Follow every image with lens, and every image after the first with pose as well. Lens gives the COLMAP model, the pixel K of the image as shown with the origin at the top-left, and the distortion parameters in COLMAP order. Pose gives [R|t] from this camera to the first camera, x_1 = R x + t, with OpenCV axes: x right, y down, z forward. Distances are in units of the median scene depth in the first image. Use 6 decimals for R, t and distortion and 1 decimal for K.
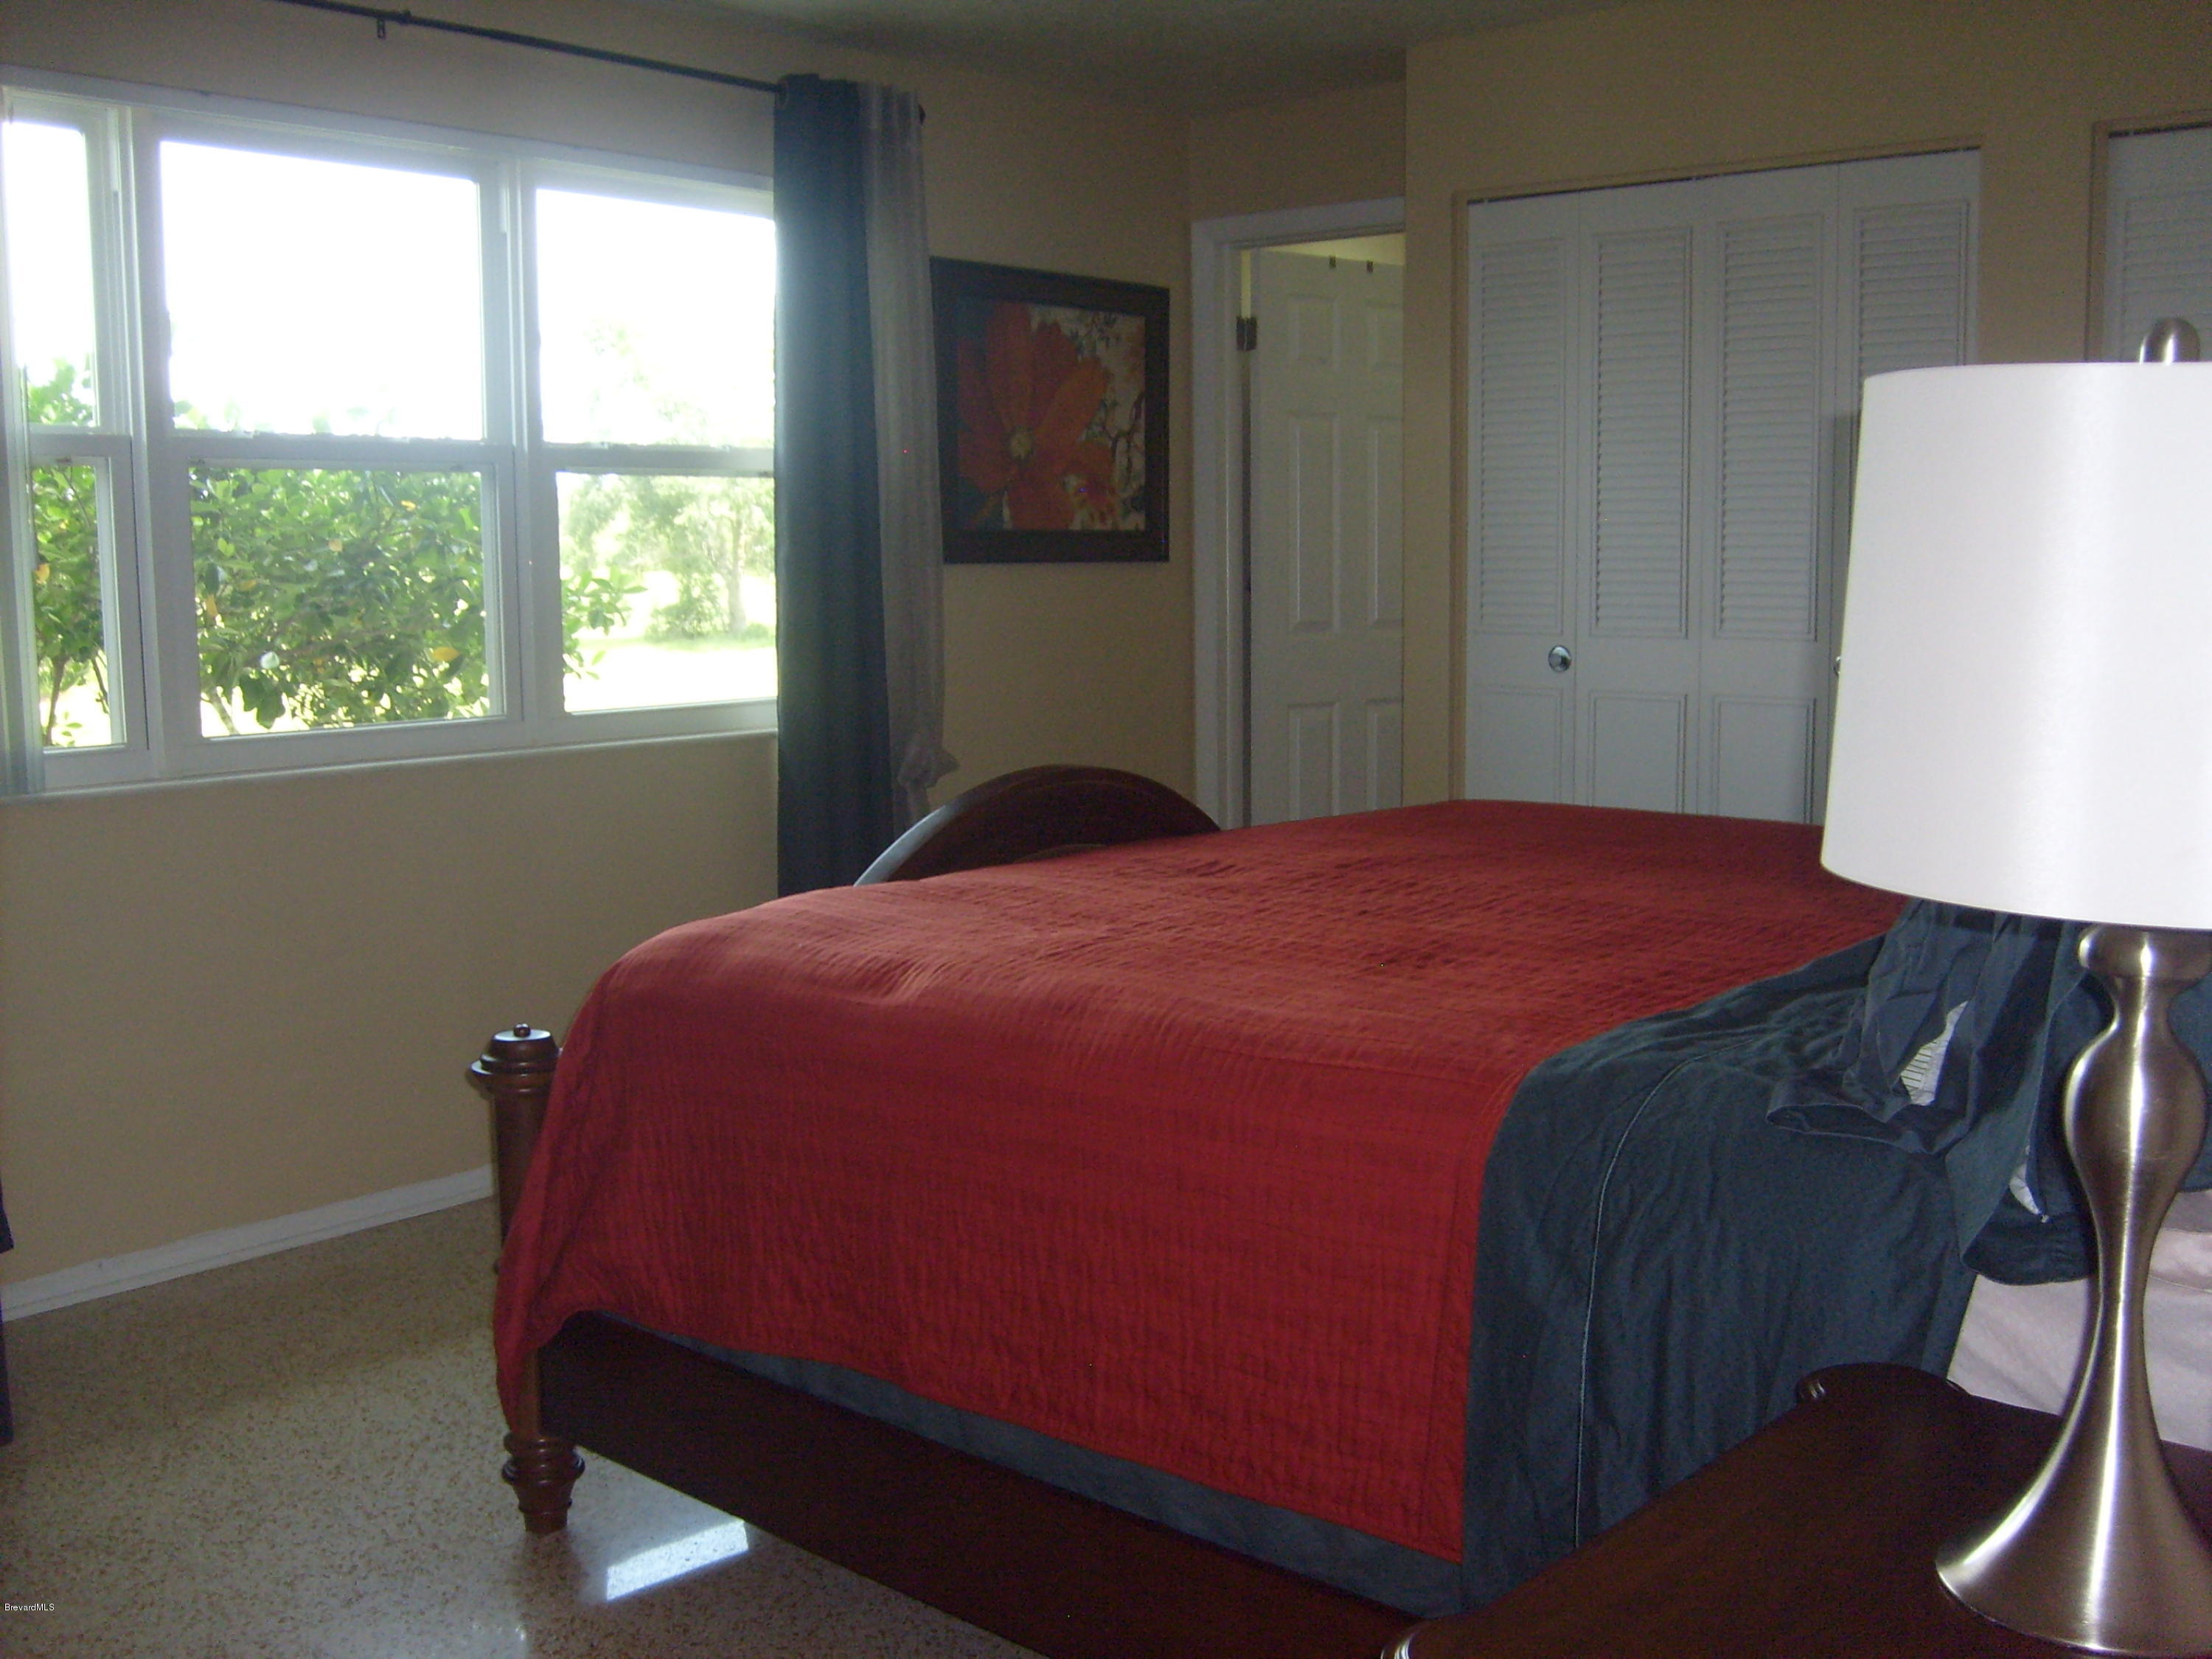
lens RADIAL K [[2298.1, 0, 1117.7], [0, 2298.1, 836.7], [0, 0, 1]] dist [-0.170741, 0.210304]
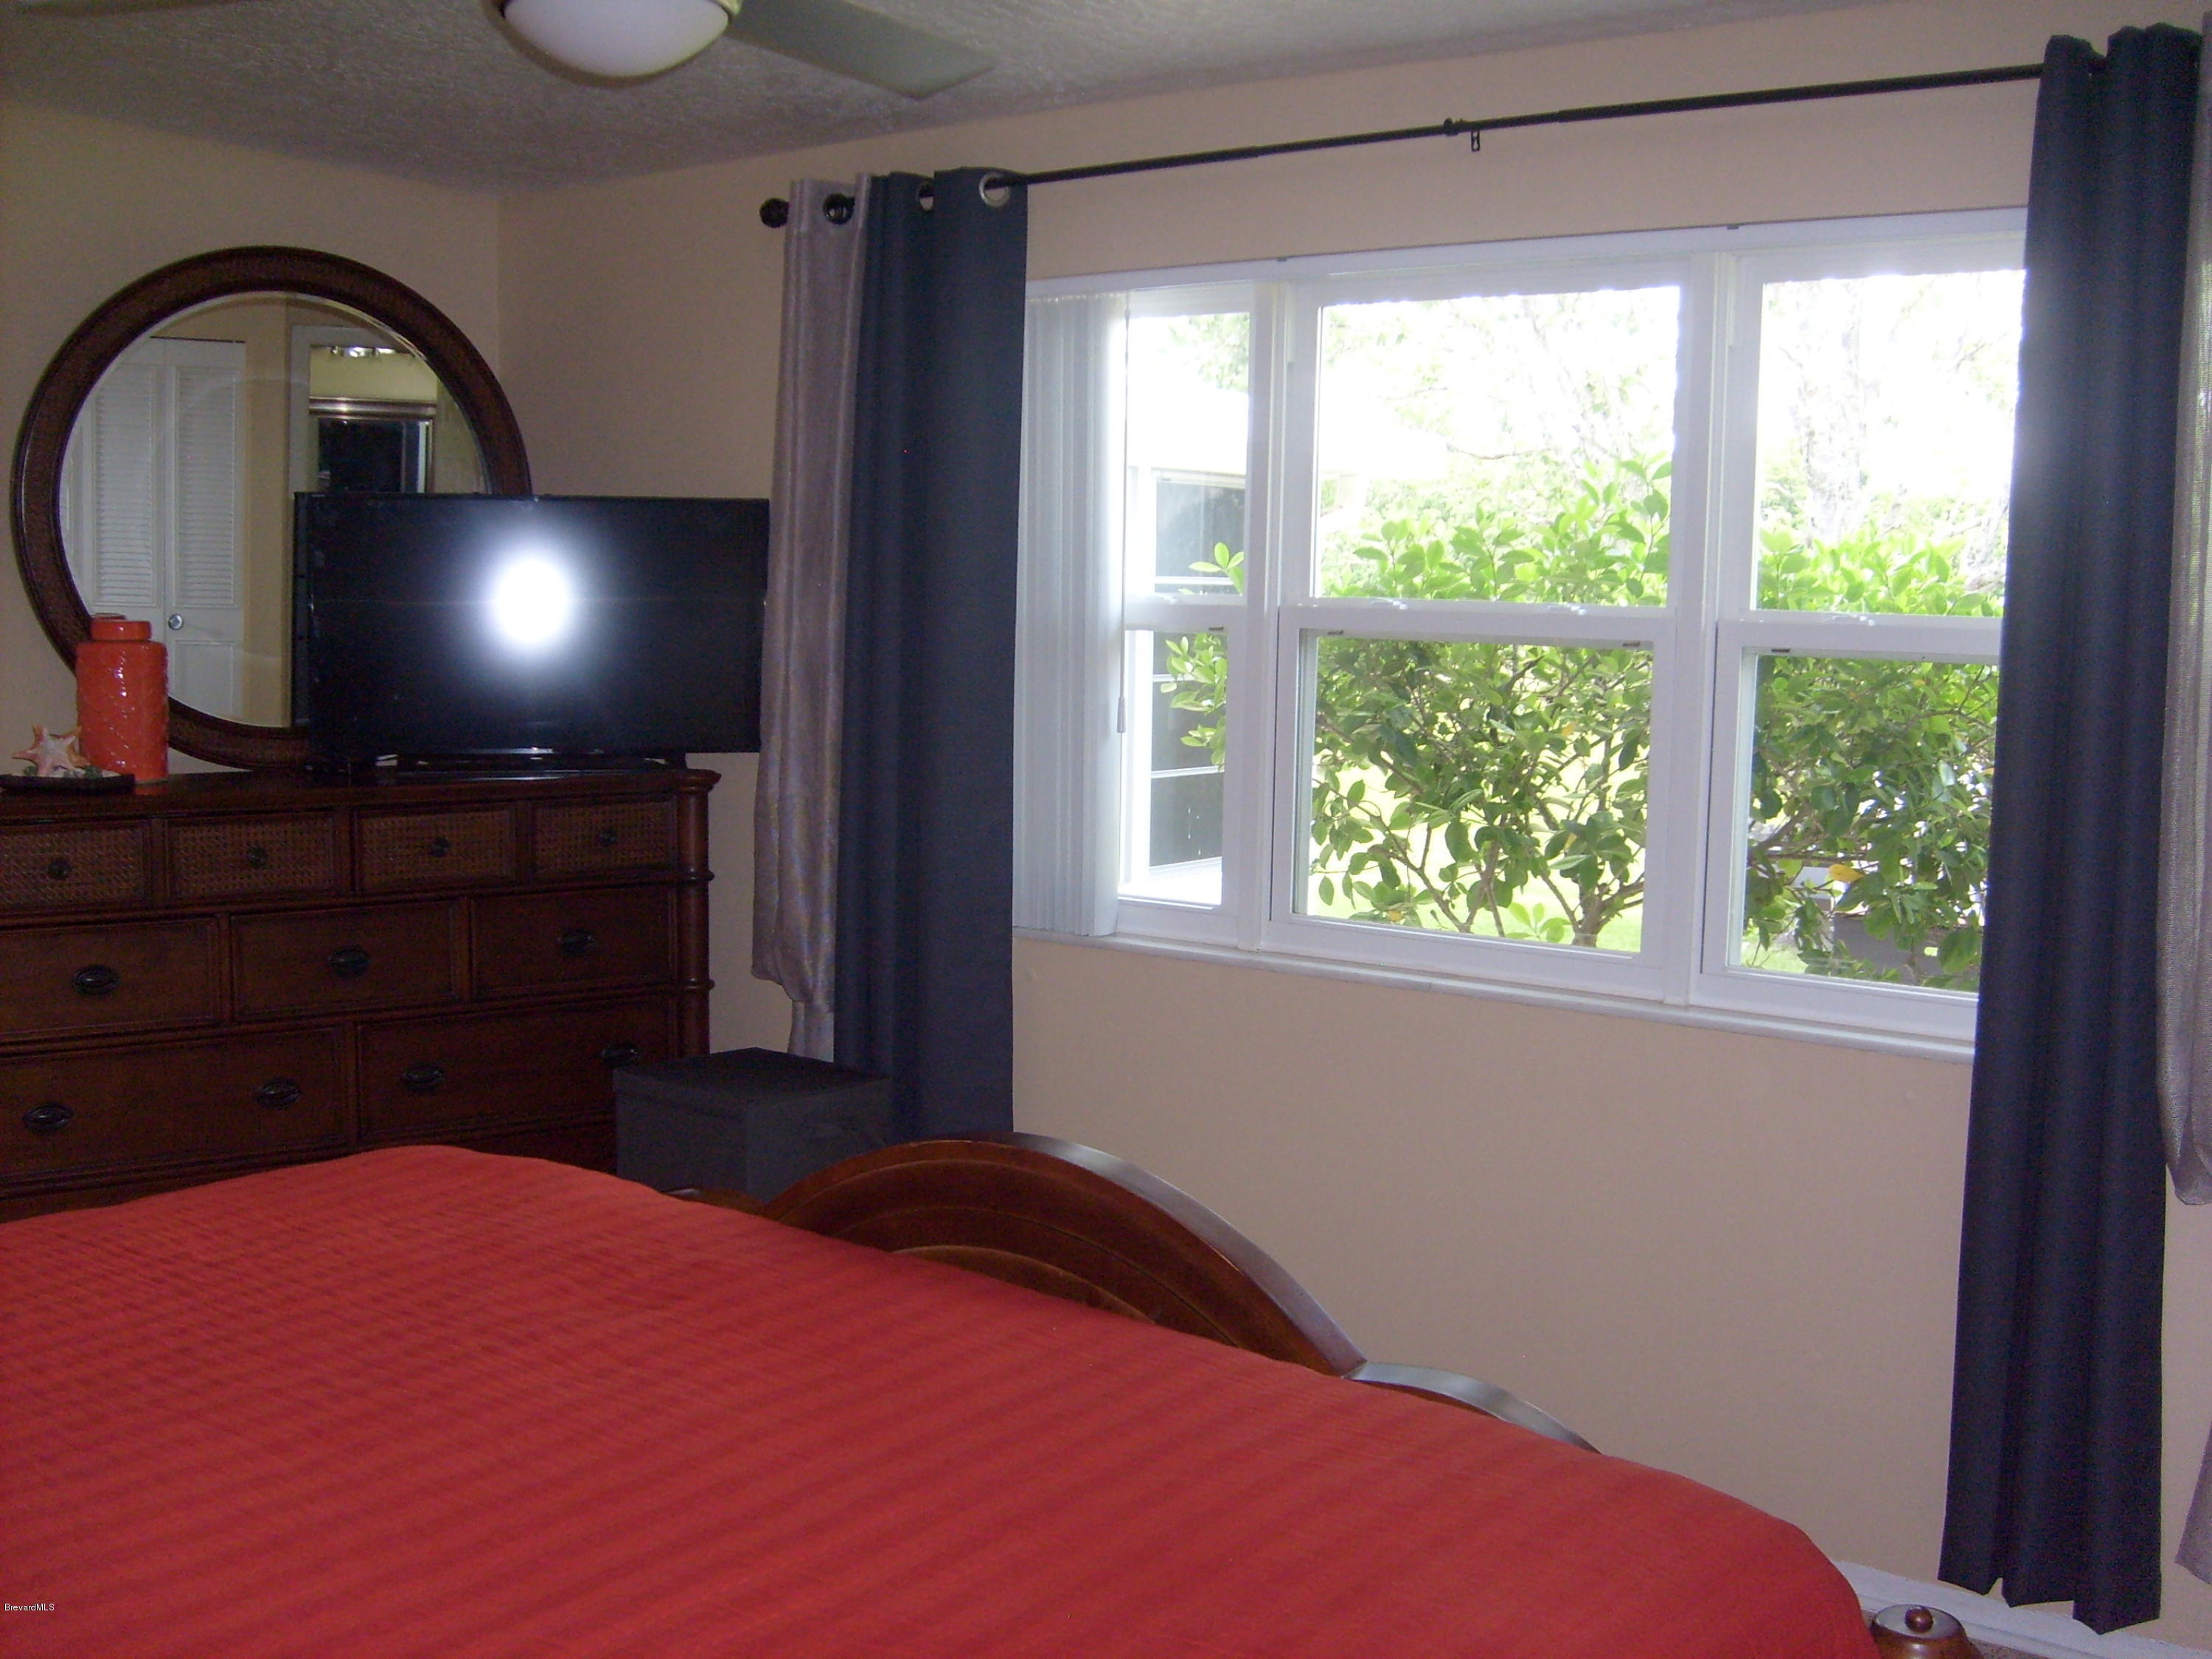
lens RADIAL K [[2271.8, 0, 1105.6], [0, 2271.8, 860.6], [0, 0, 1]] dist [-0.162564, 0.154397]
pose [[0.056182, 0.107455, -0.992621, 0.700036], [-0.158357, 0.982566, 0.097404, -0.187486], [0.985782, 0.151716, 0.072218, 1.059105]]
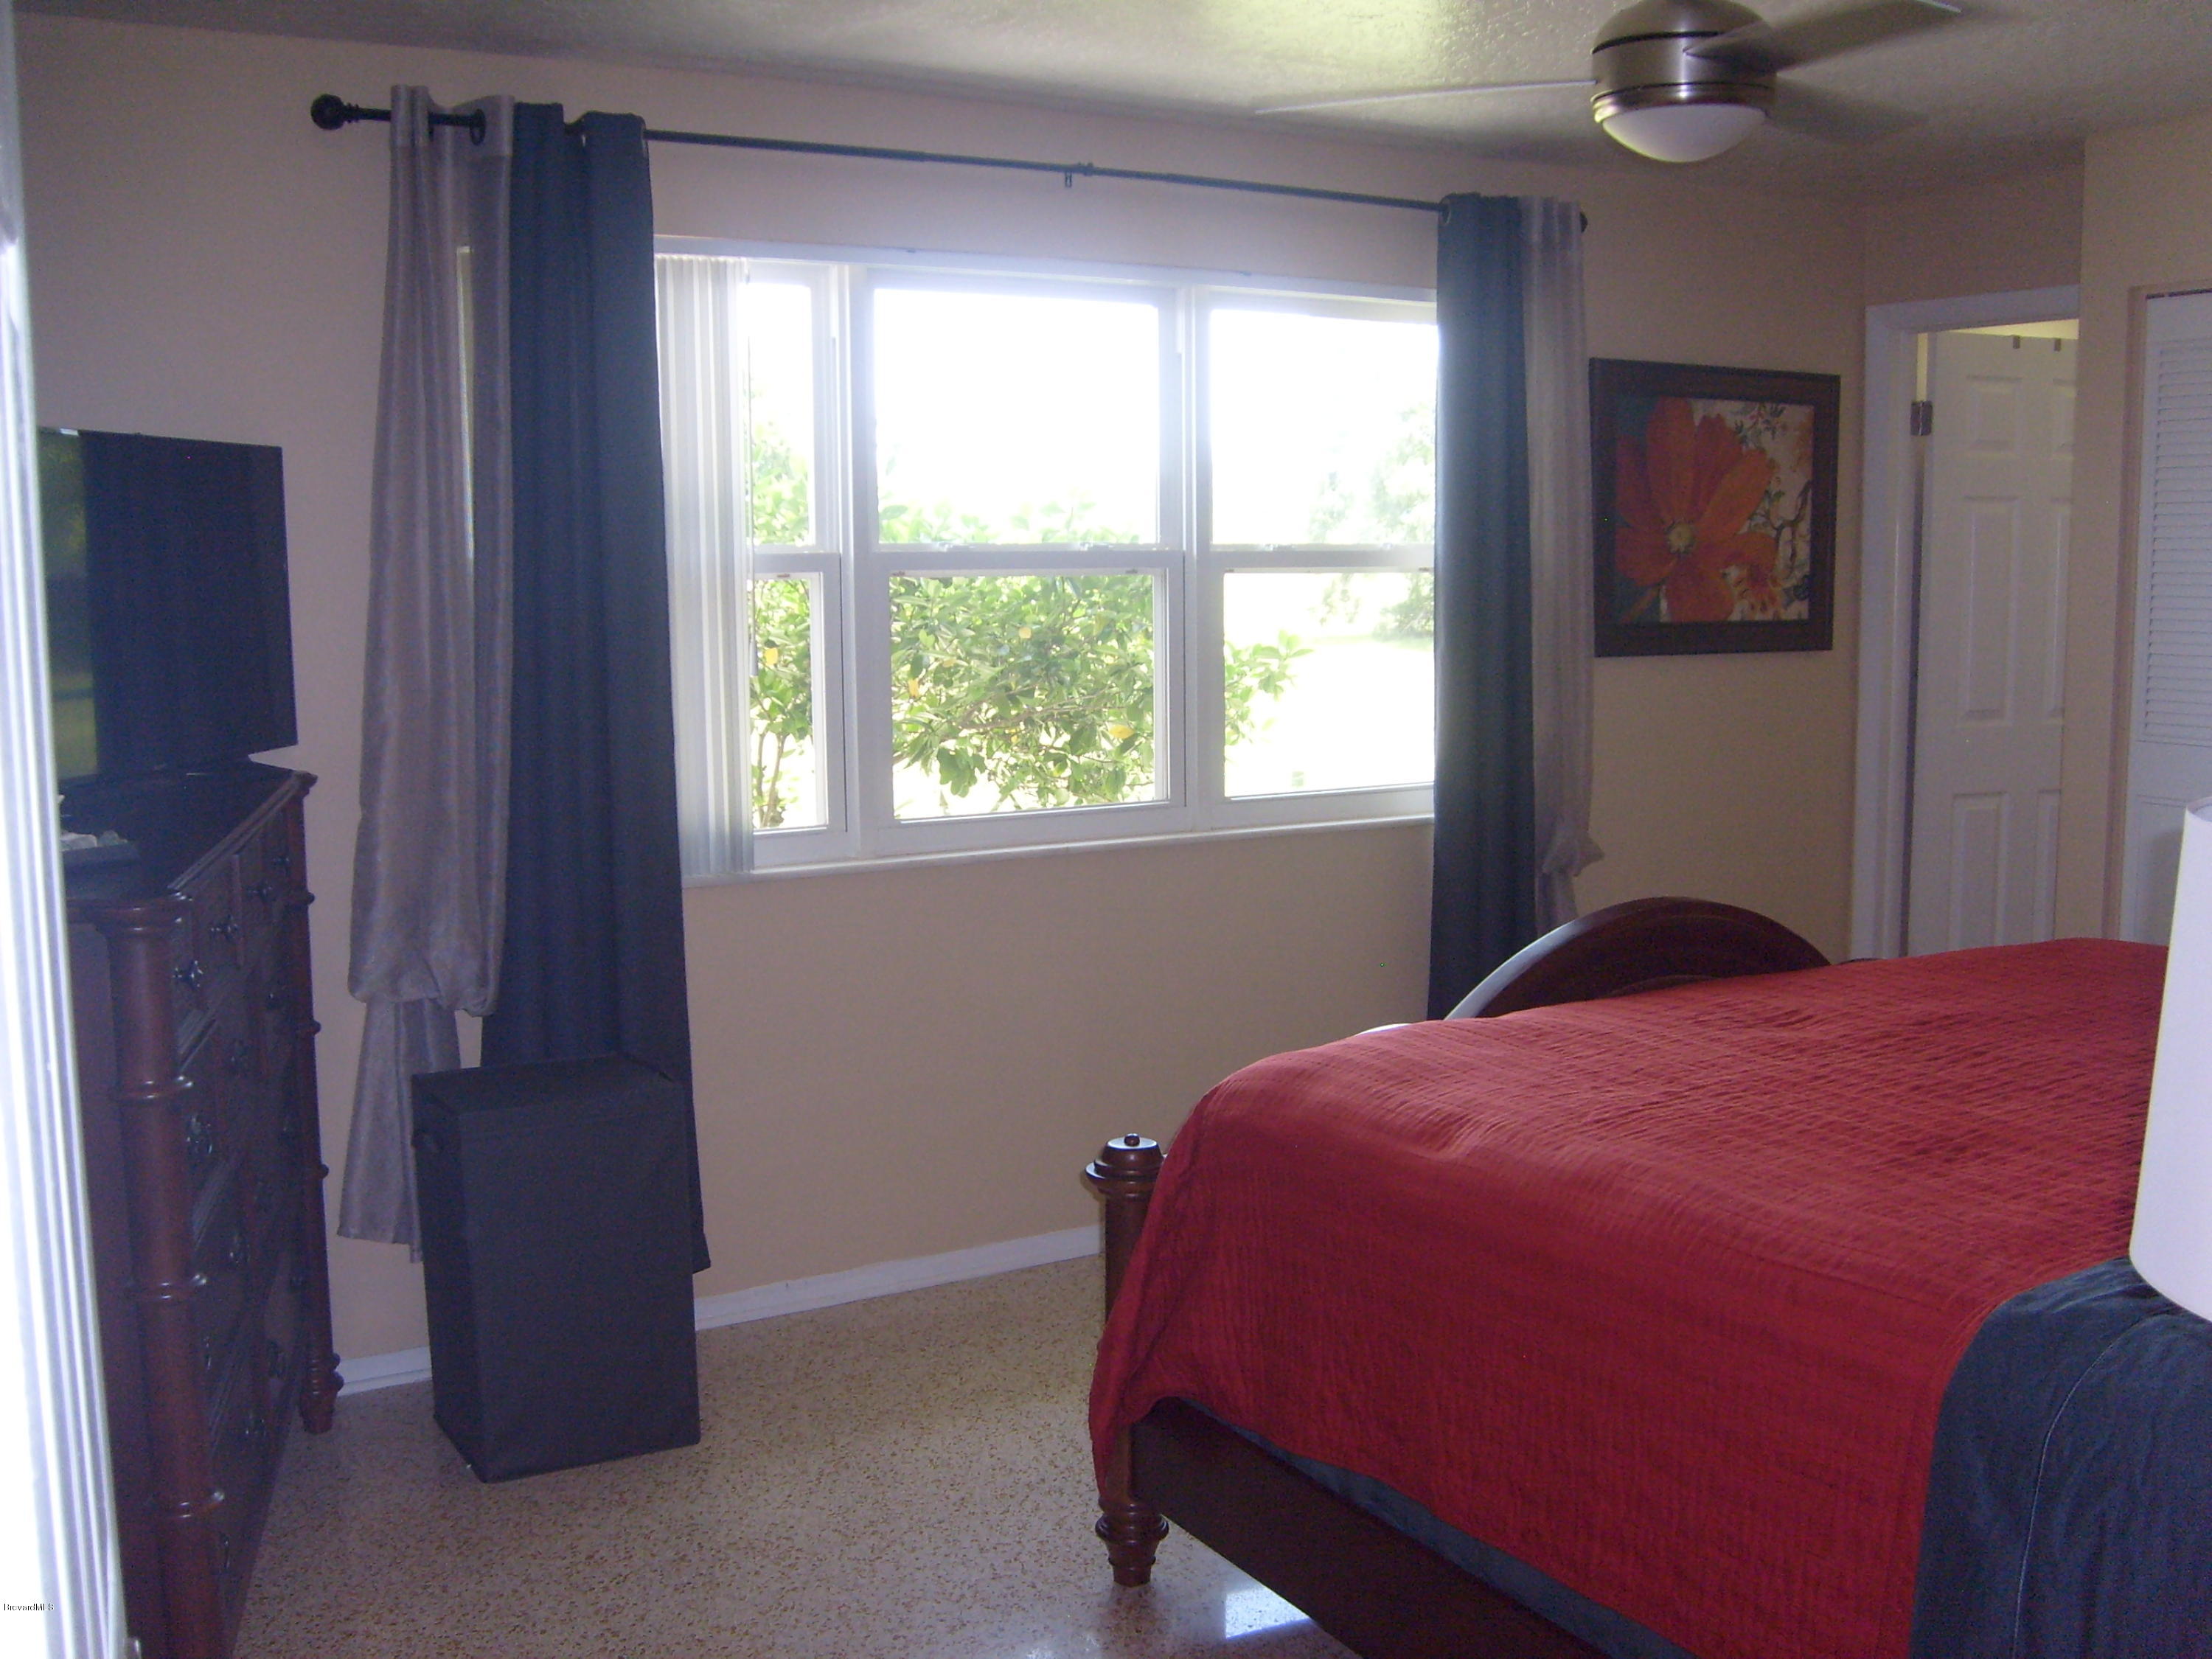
lens RADIAL K [[2298.1, 0, 1117.7], [0, 2298.1, 836.7], [0, 0, 1]] dist [-0.170741, 0.210304]
pose [[0.950775, 0.041102, -0.307146, 0.060404], [-0.041138, 0.999133, 0.006359, -0.059908], [0.307141, 0.006589, 0.951641, -0.061578]]
